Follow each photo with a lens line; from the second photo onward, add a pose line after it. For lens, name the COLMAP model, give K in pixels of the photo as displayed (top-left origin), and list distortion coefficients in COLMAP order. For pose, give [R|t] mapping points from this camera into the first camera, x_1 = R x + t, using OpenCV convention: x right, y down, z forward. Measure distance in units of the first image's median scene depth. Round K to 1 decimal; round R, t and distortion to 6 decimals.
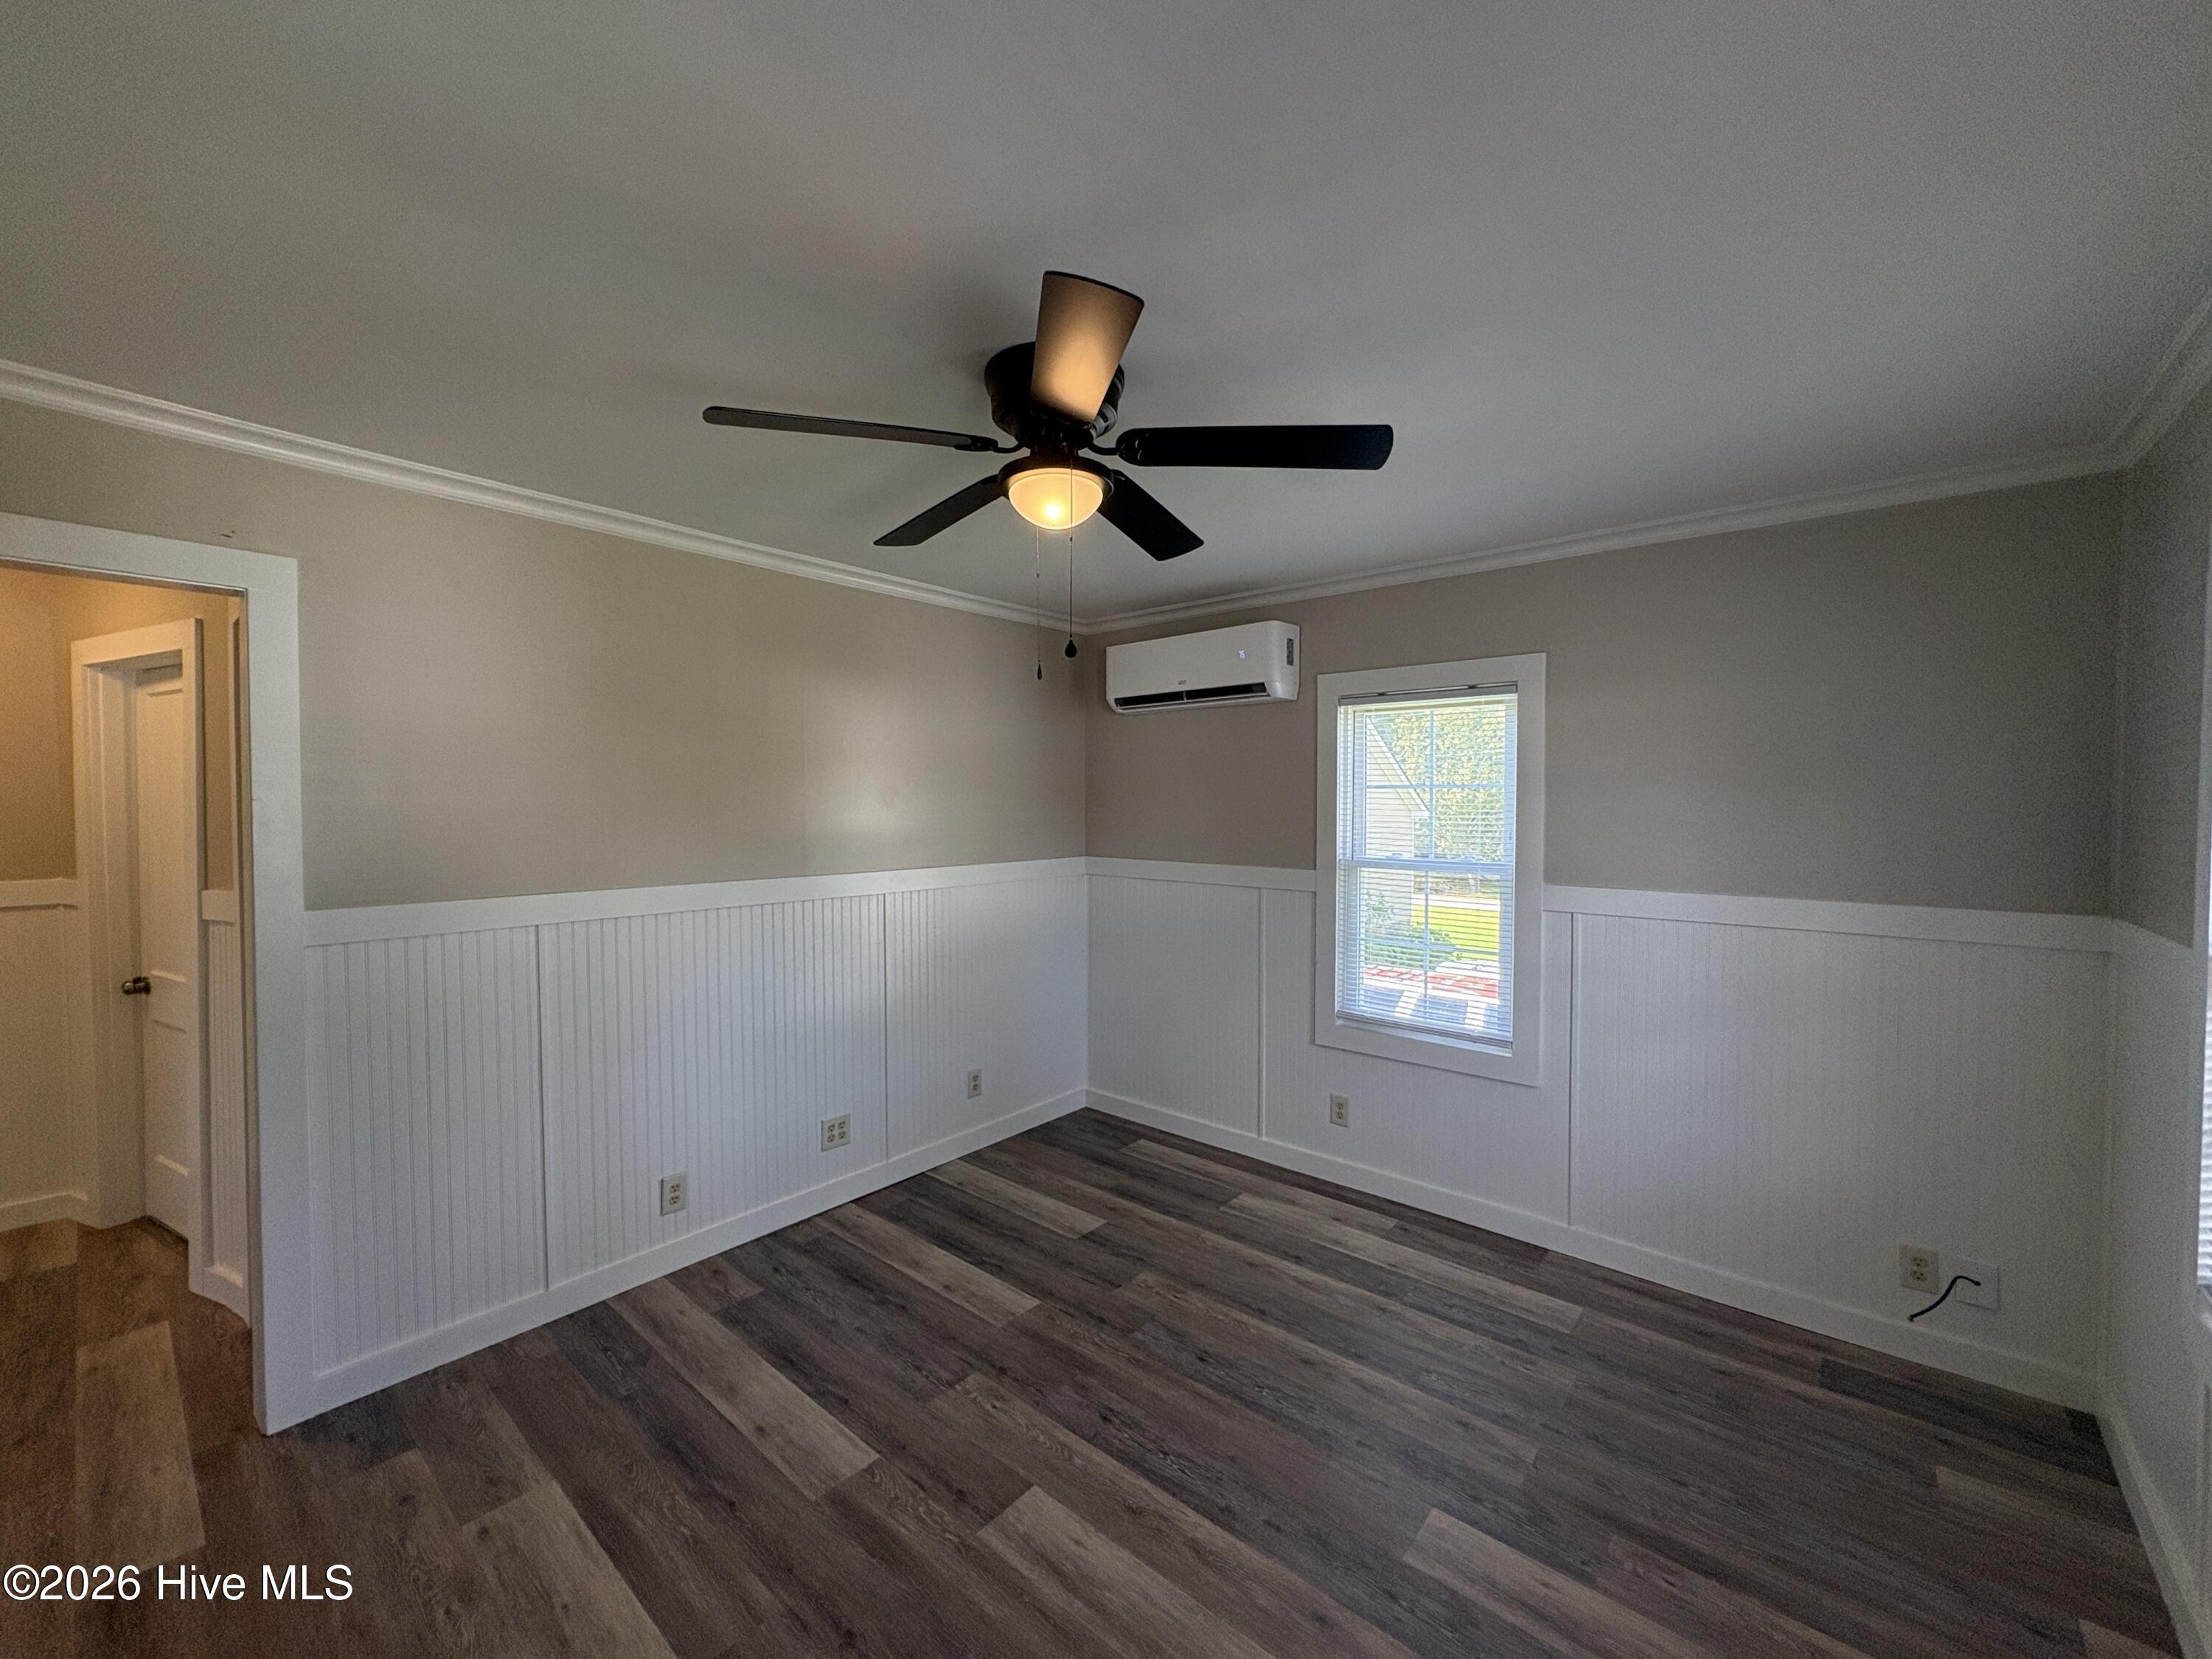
lens RADIAL K [[880.0, 0, 1106.0], [0, 880.0, 829.5], [0, 0, 1]] dist [0.001213, 0.000247]
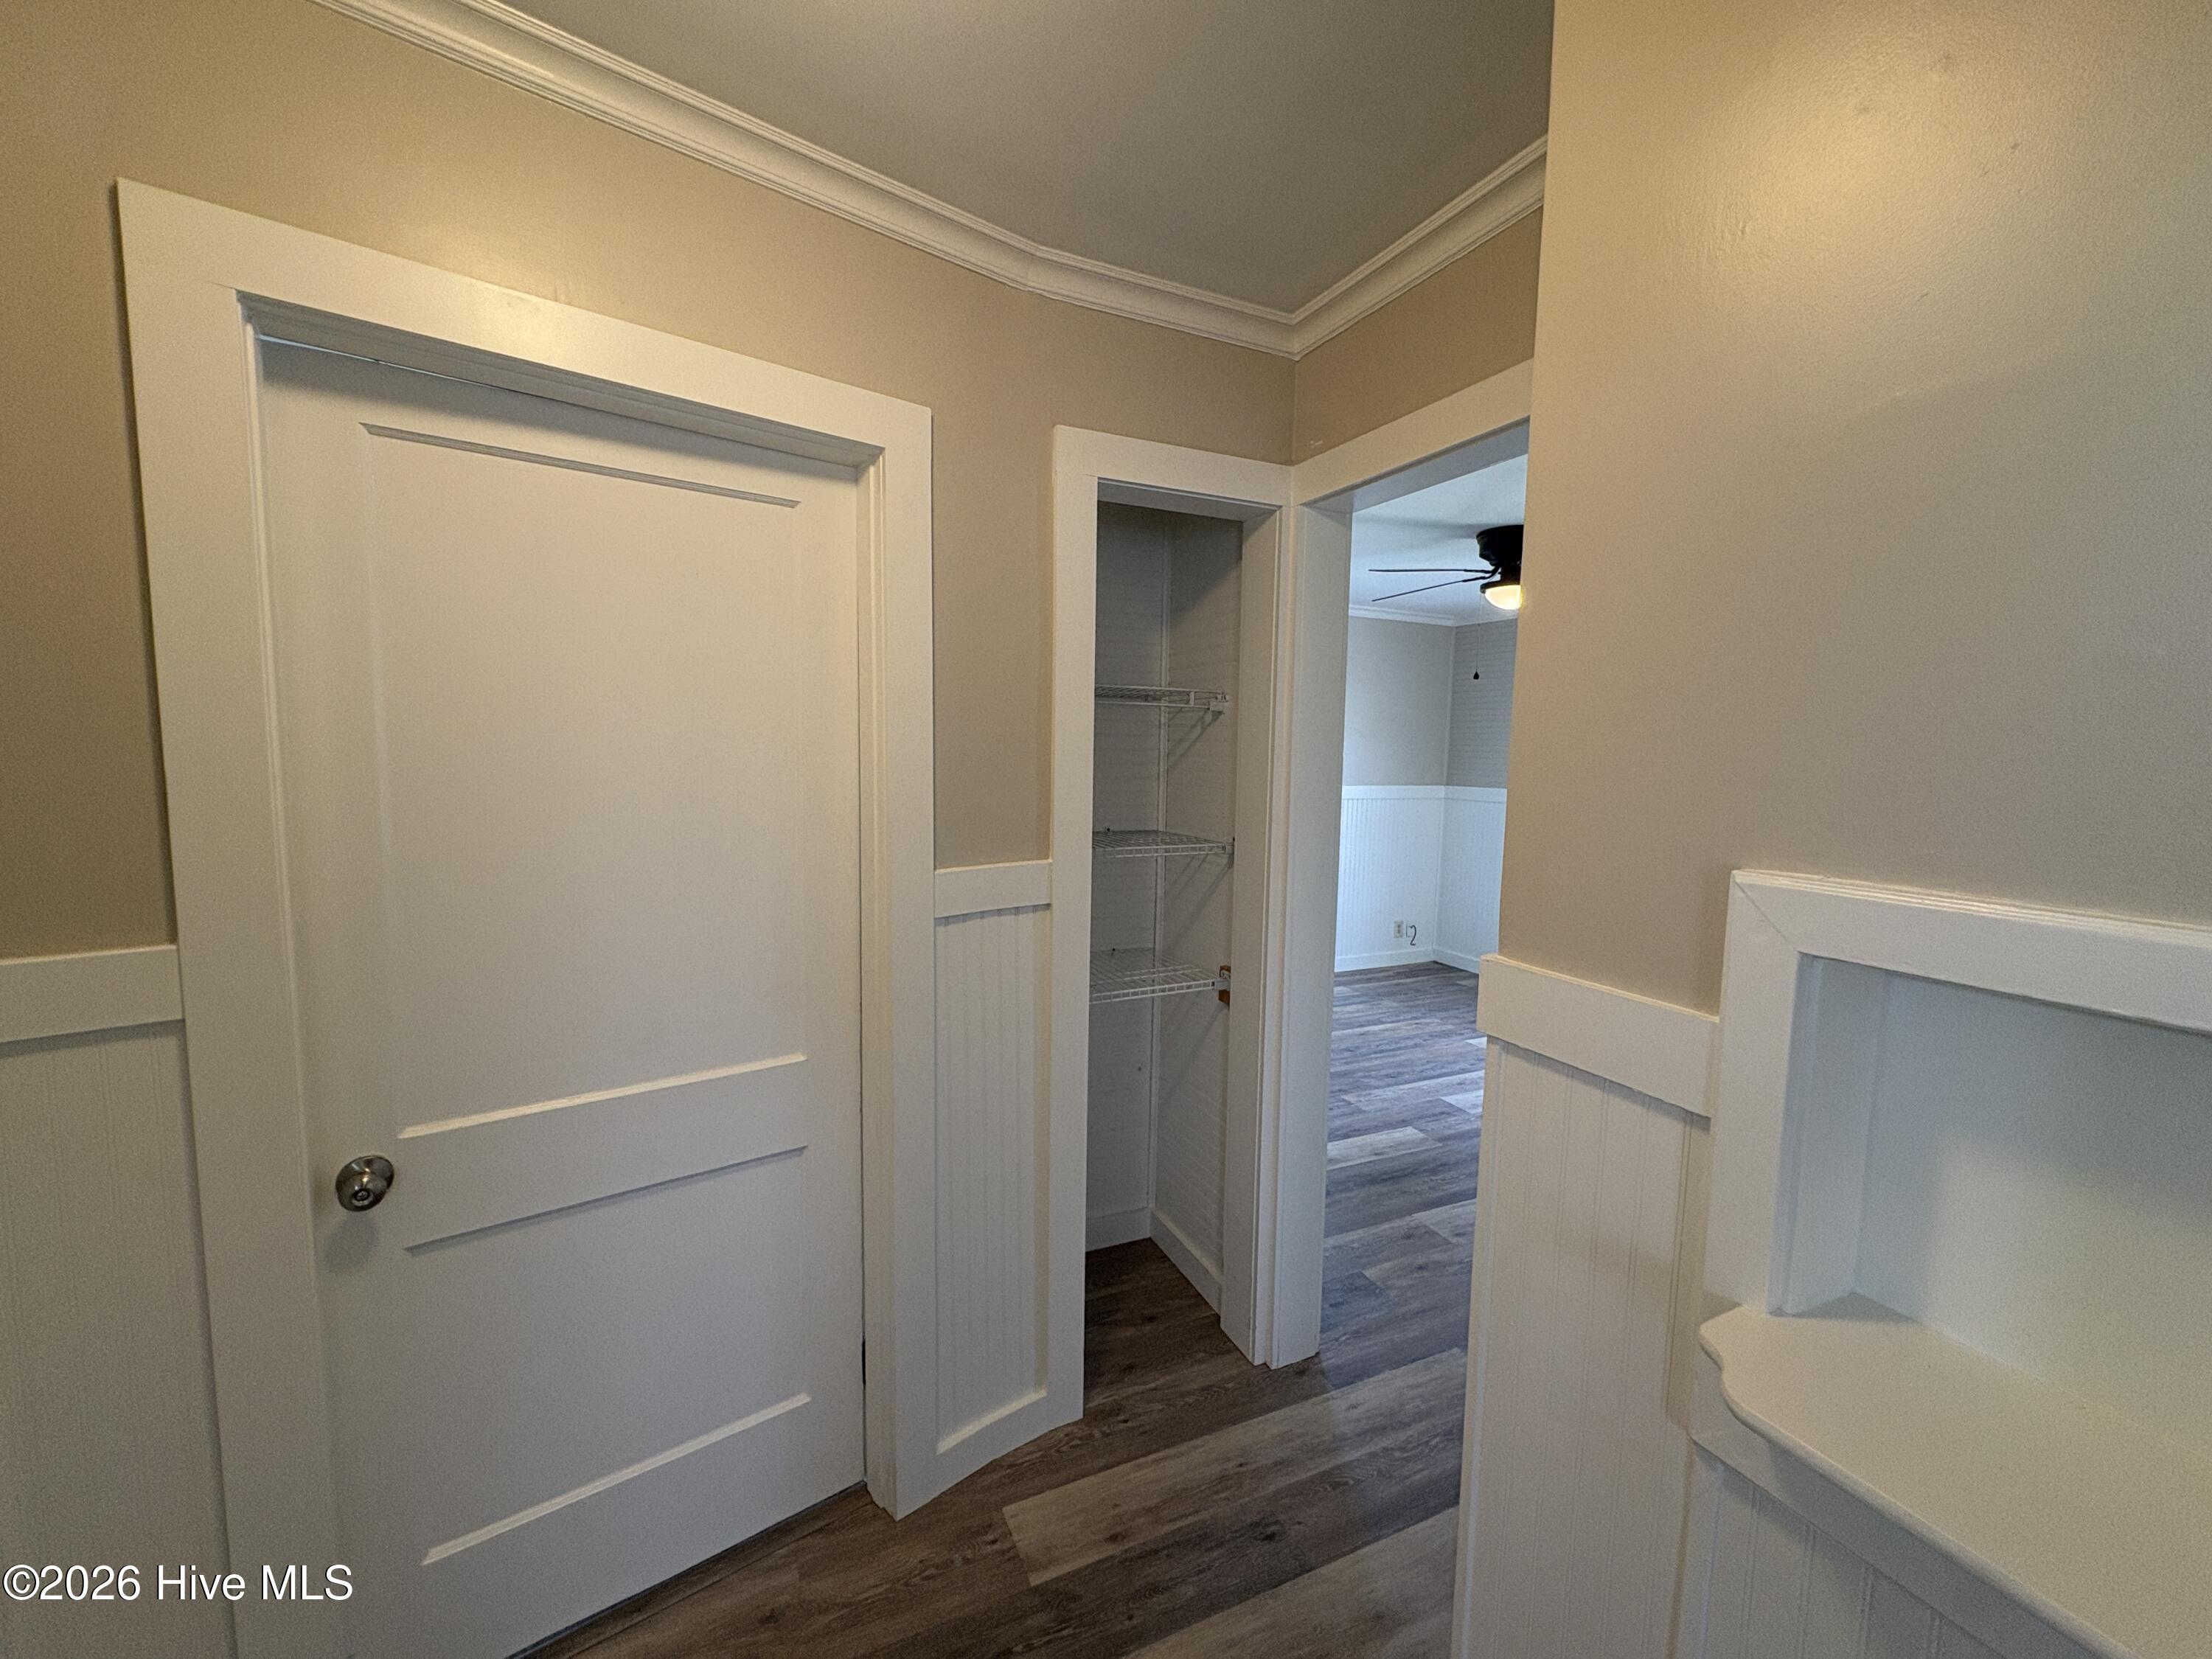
lens RADIAL K [[880.0, 0, 1106.0], [0, 880.0, 829.5], [0, 0, 1]] dist [0.001213, 0.000247]
pose [[0.423539, -0.083733, 0.902000, -1.806258], [0.003488, 0.995862, 0.090808, -0.019077], [-0.905871, -0.035314, 0.422079, 0.752151]]
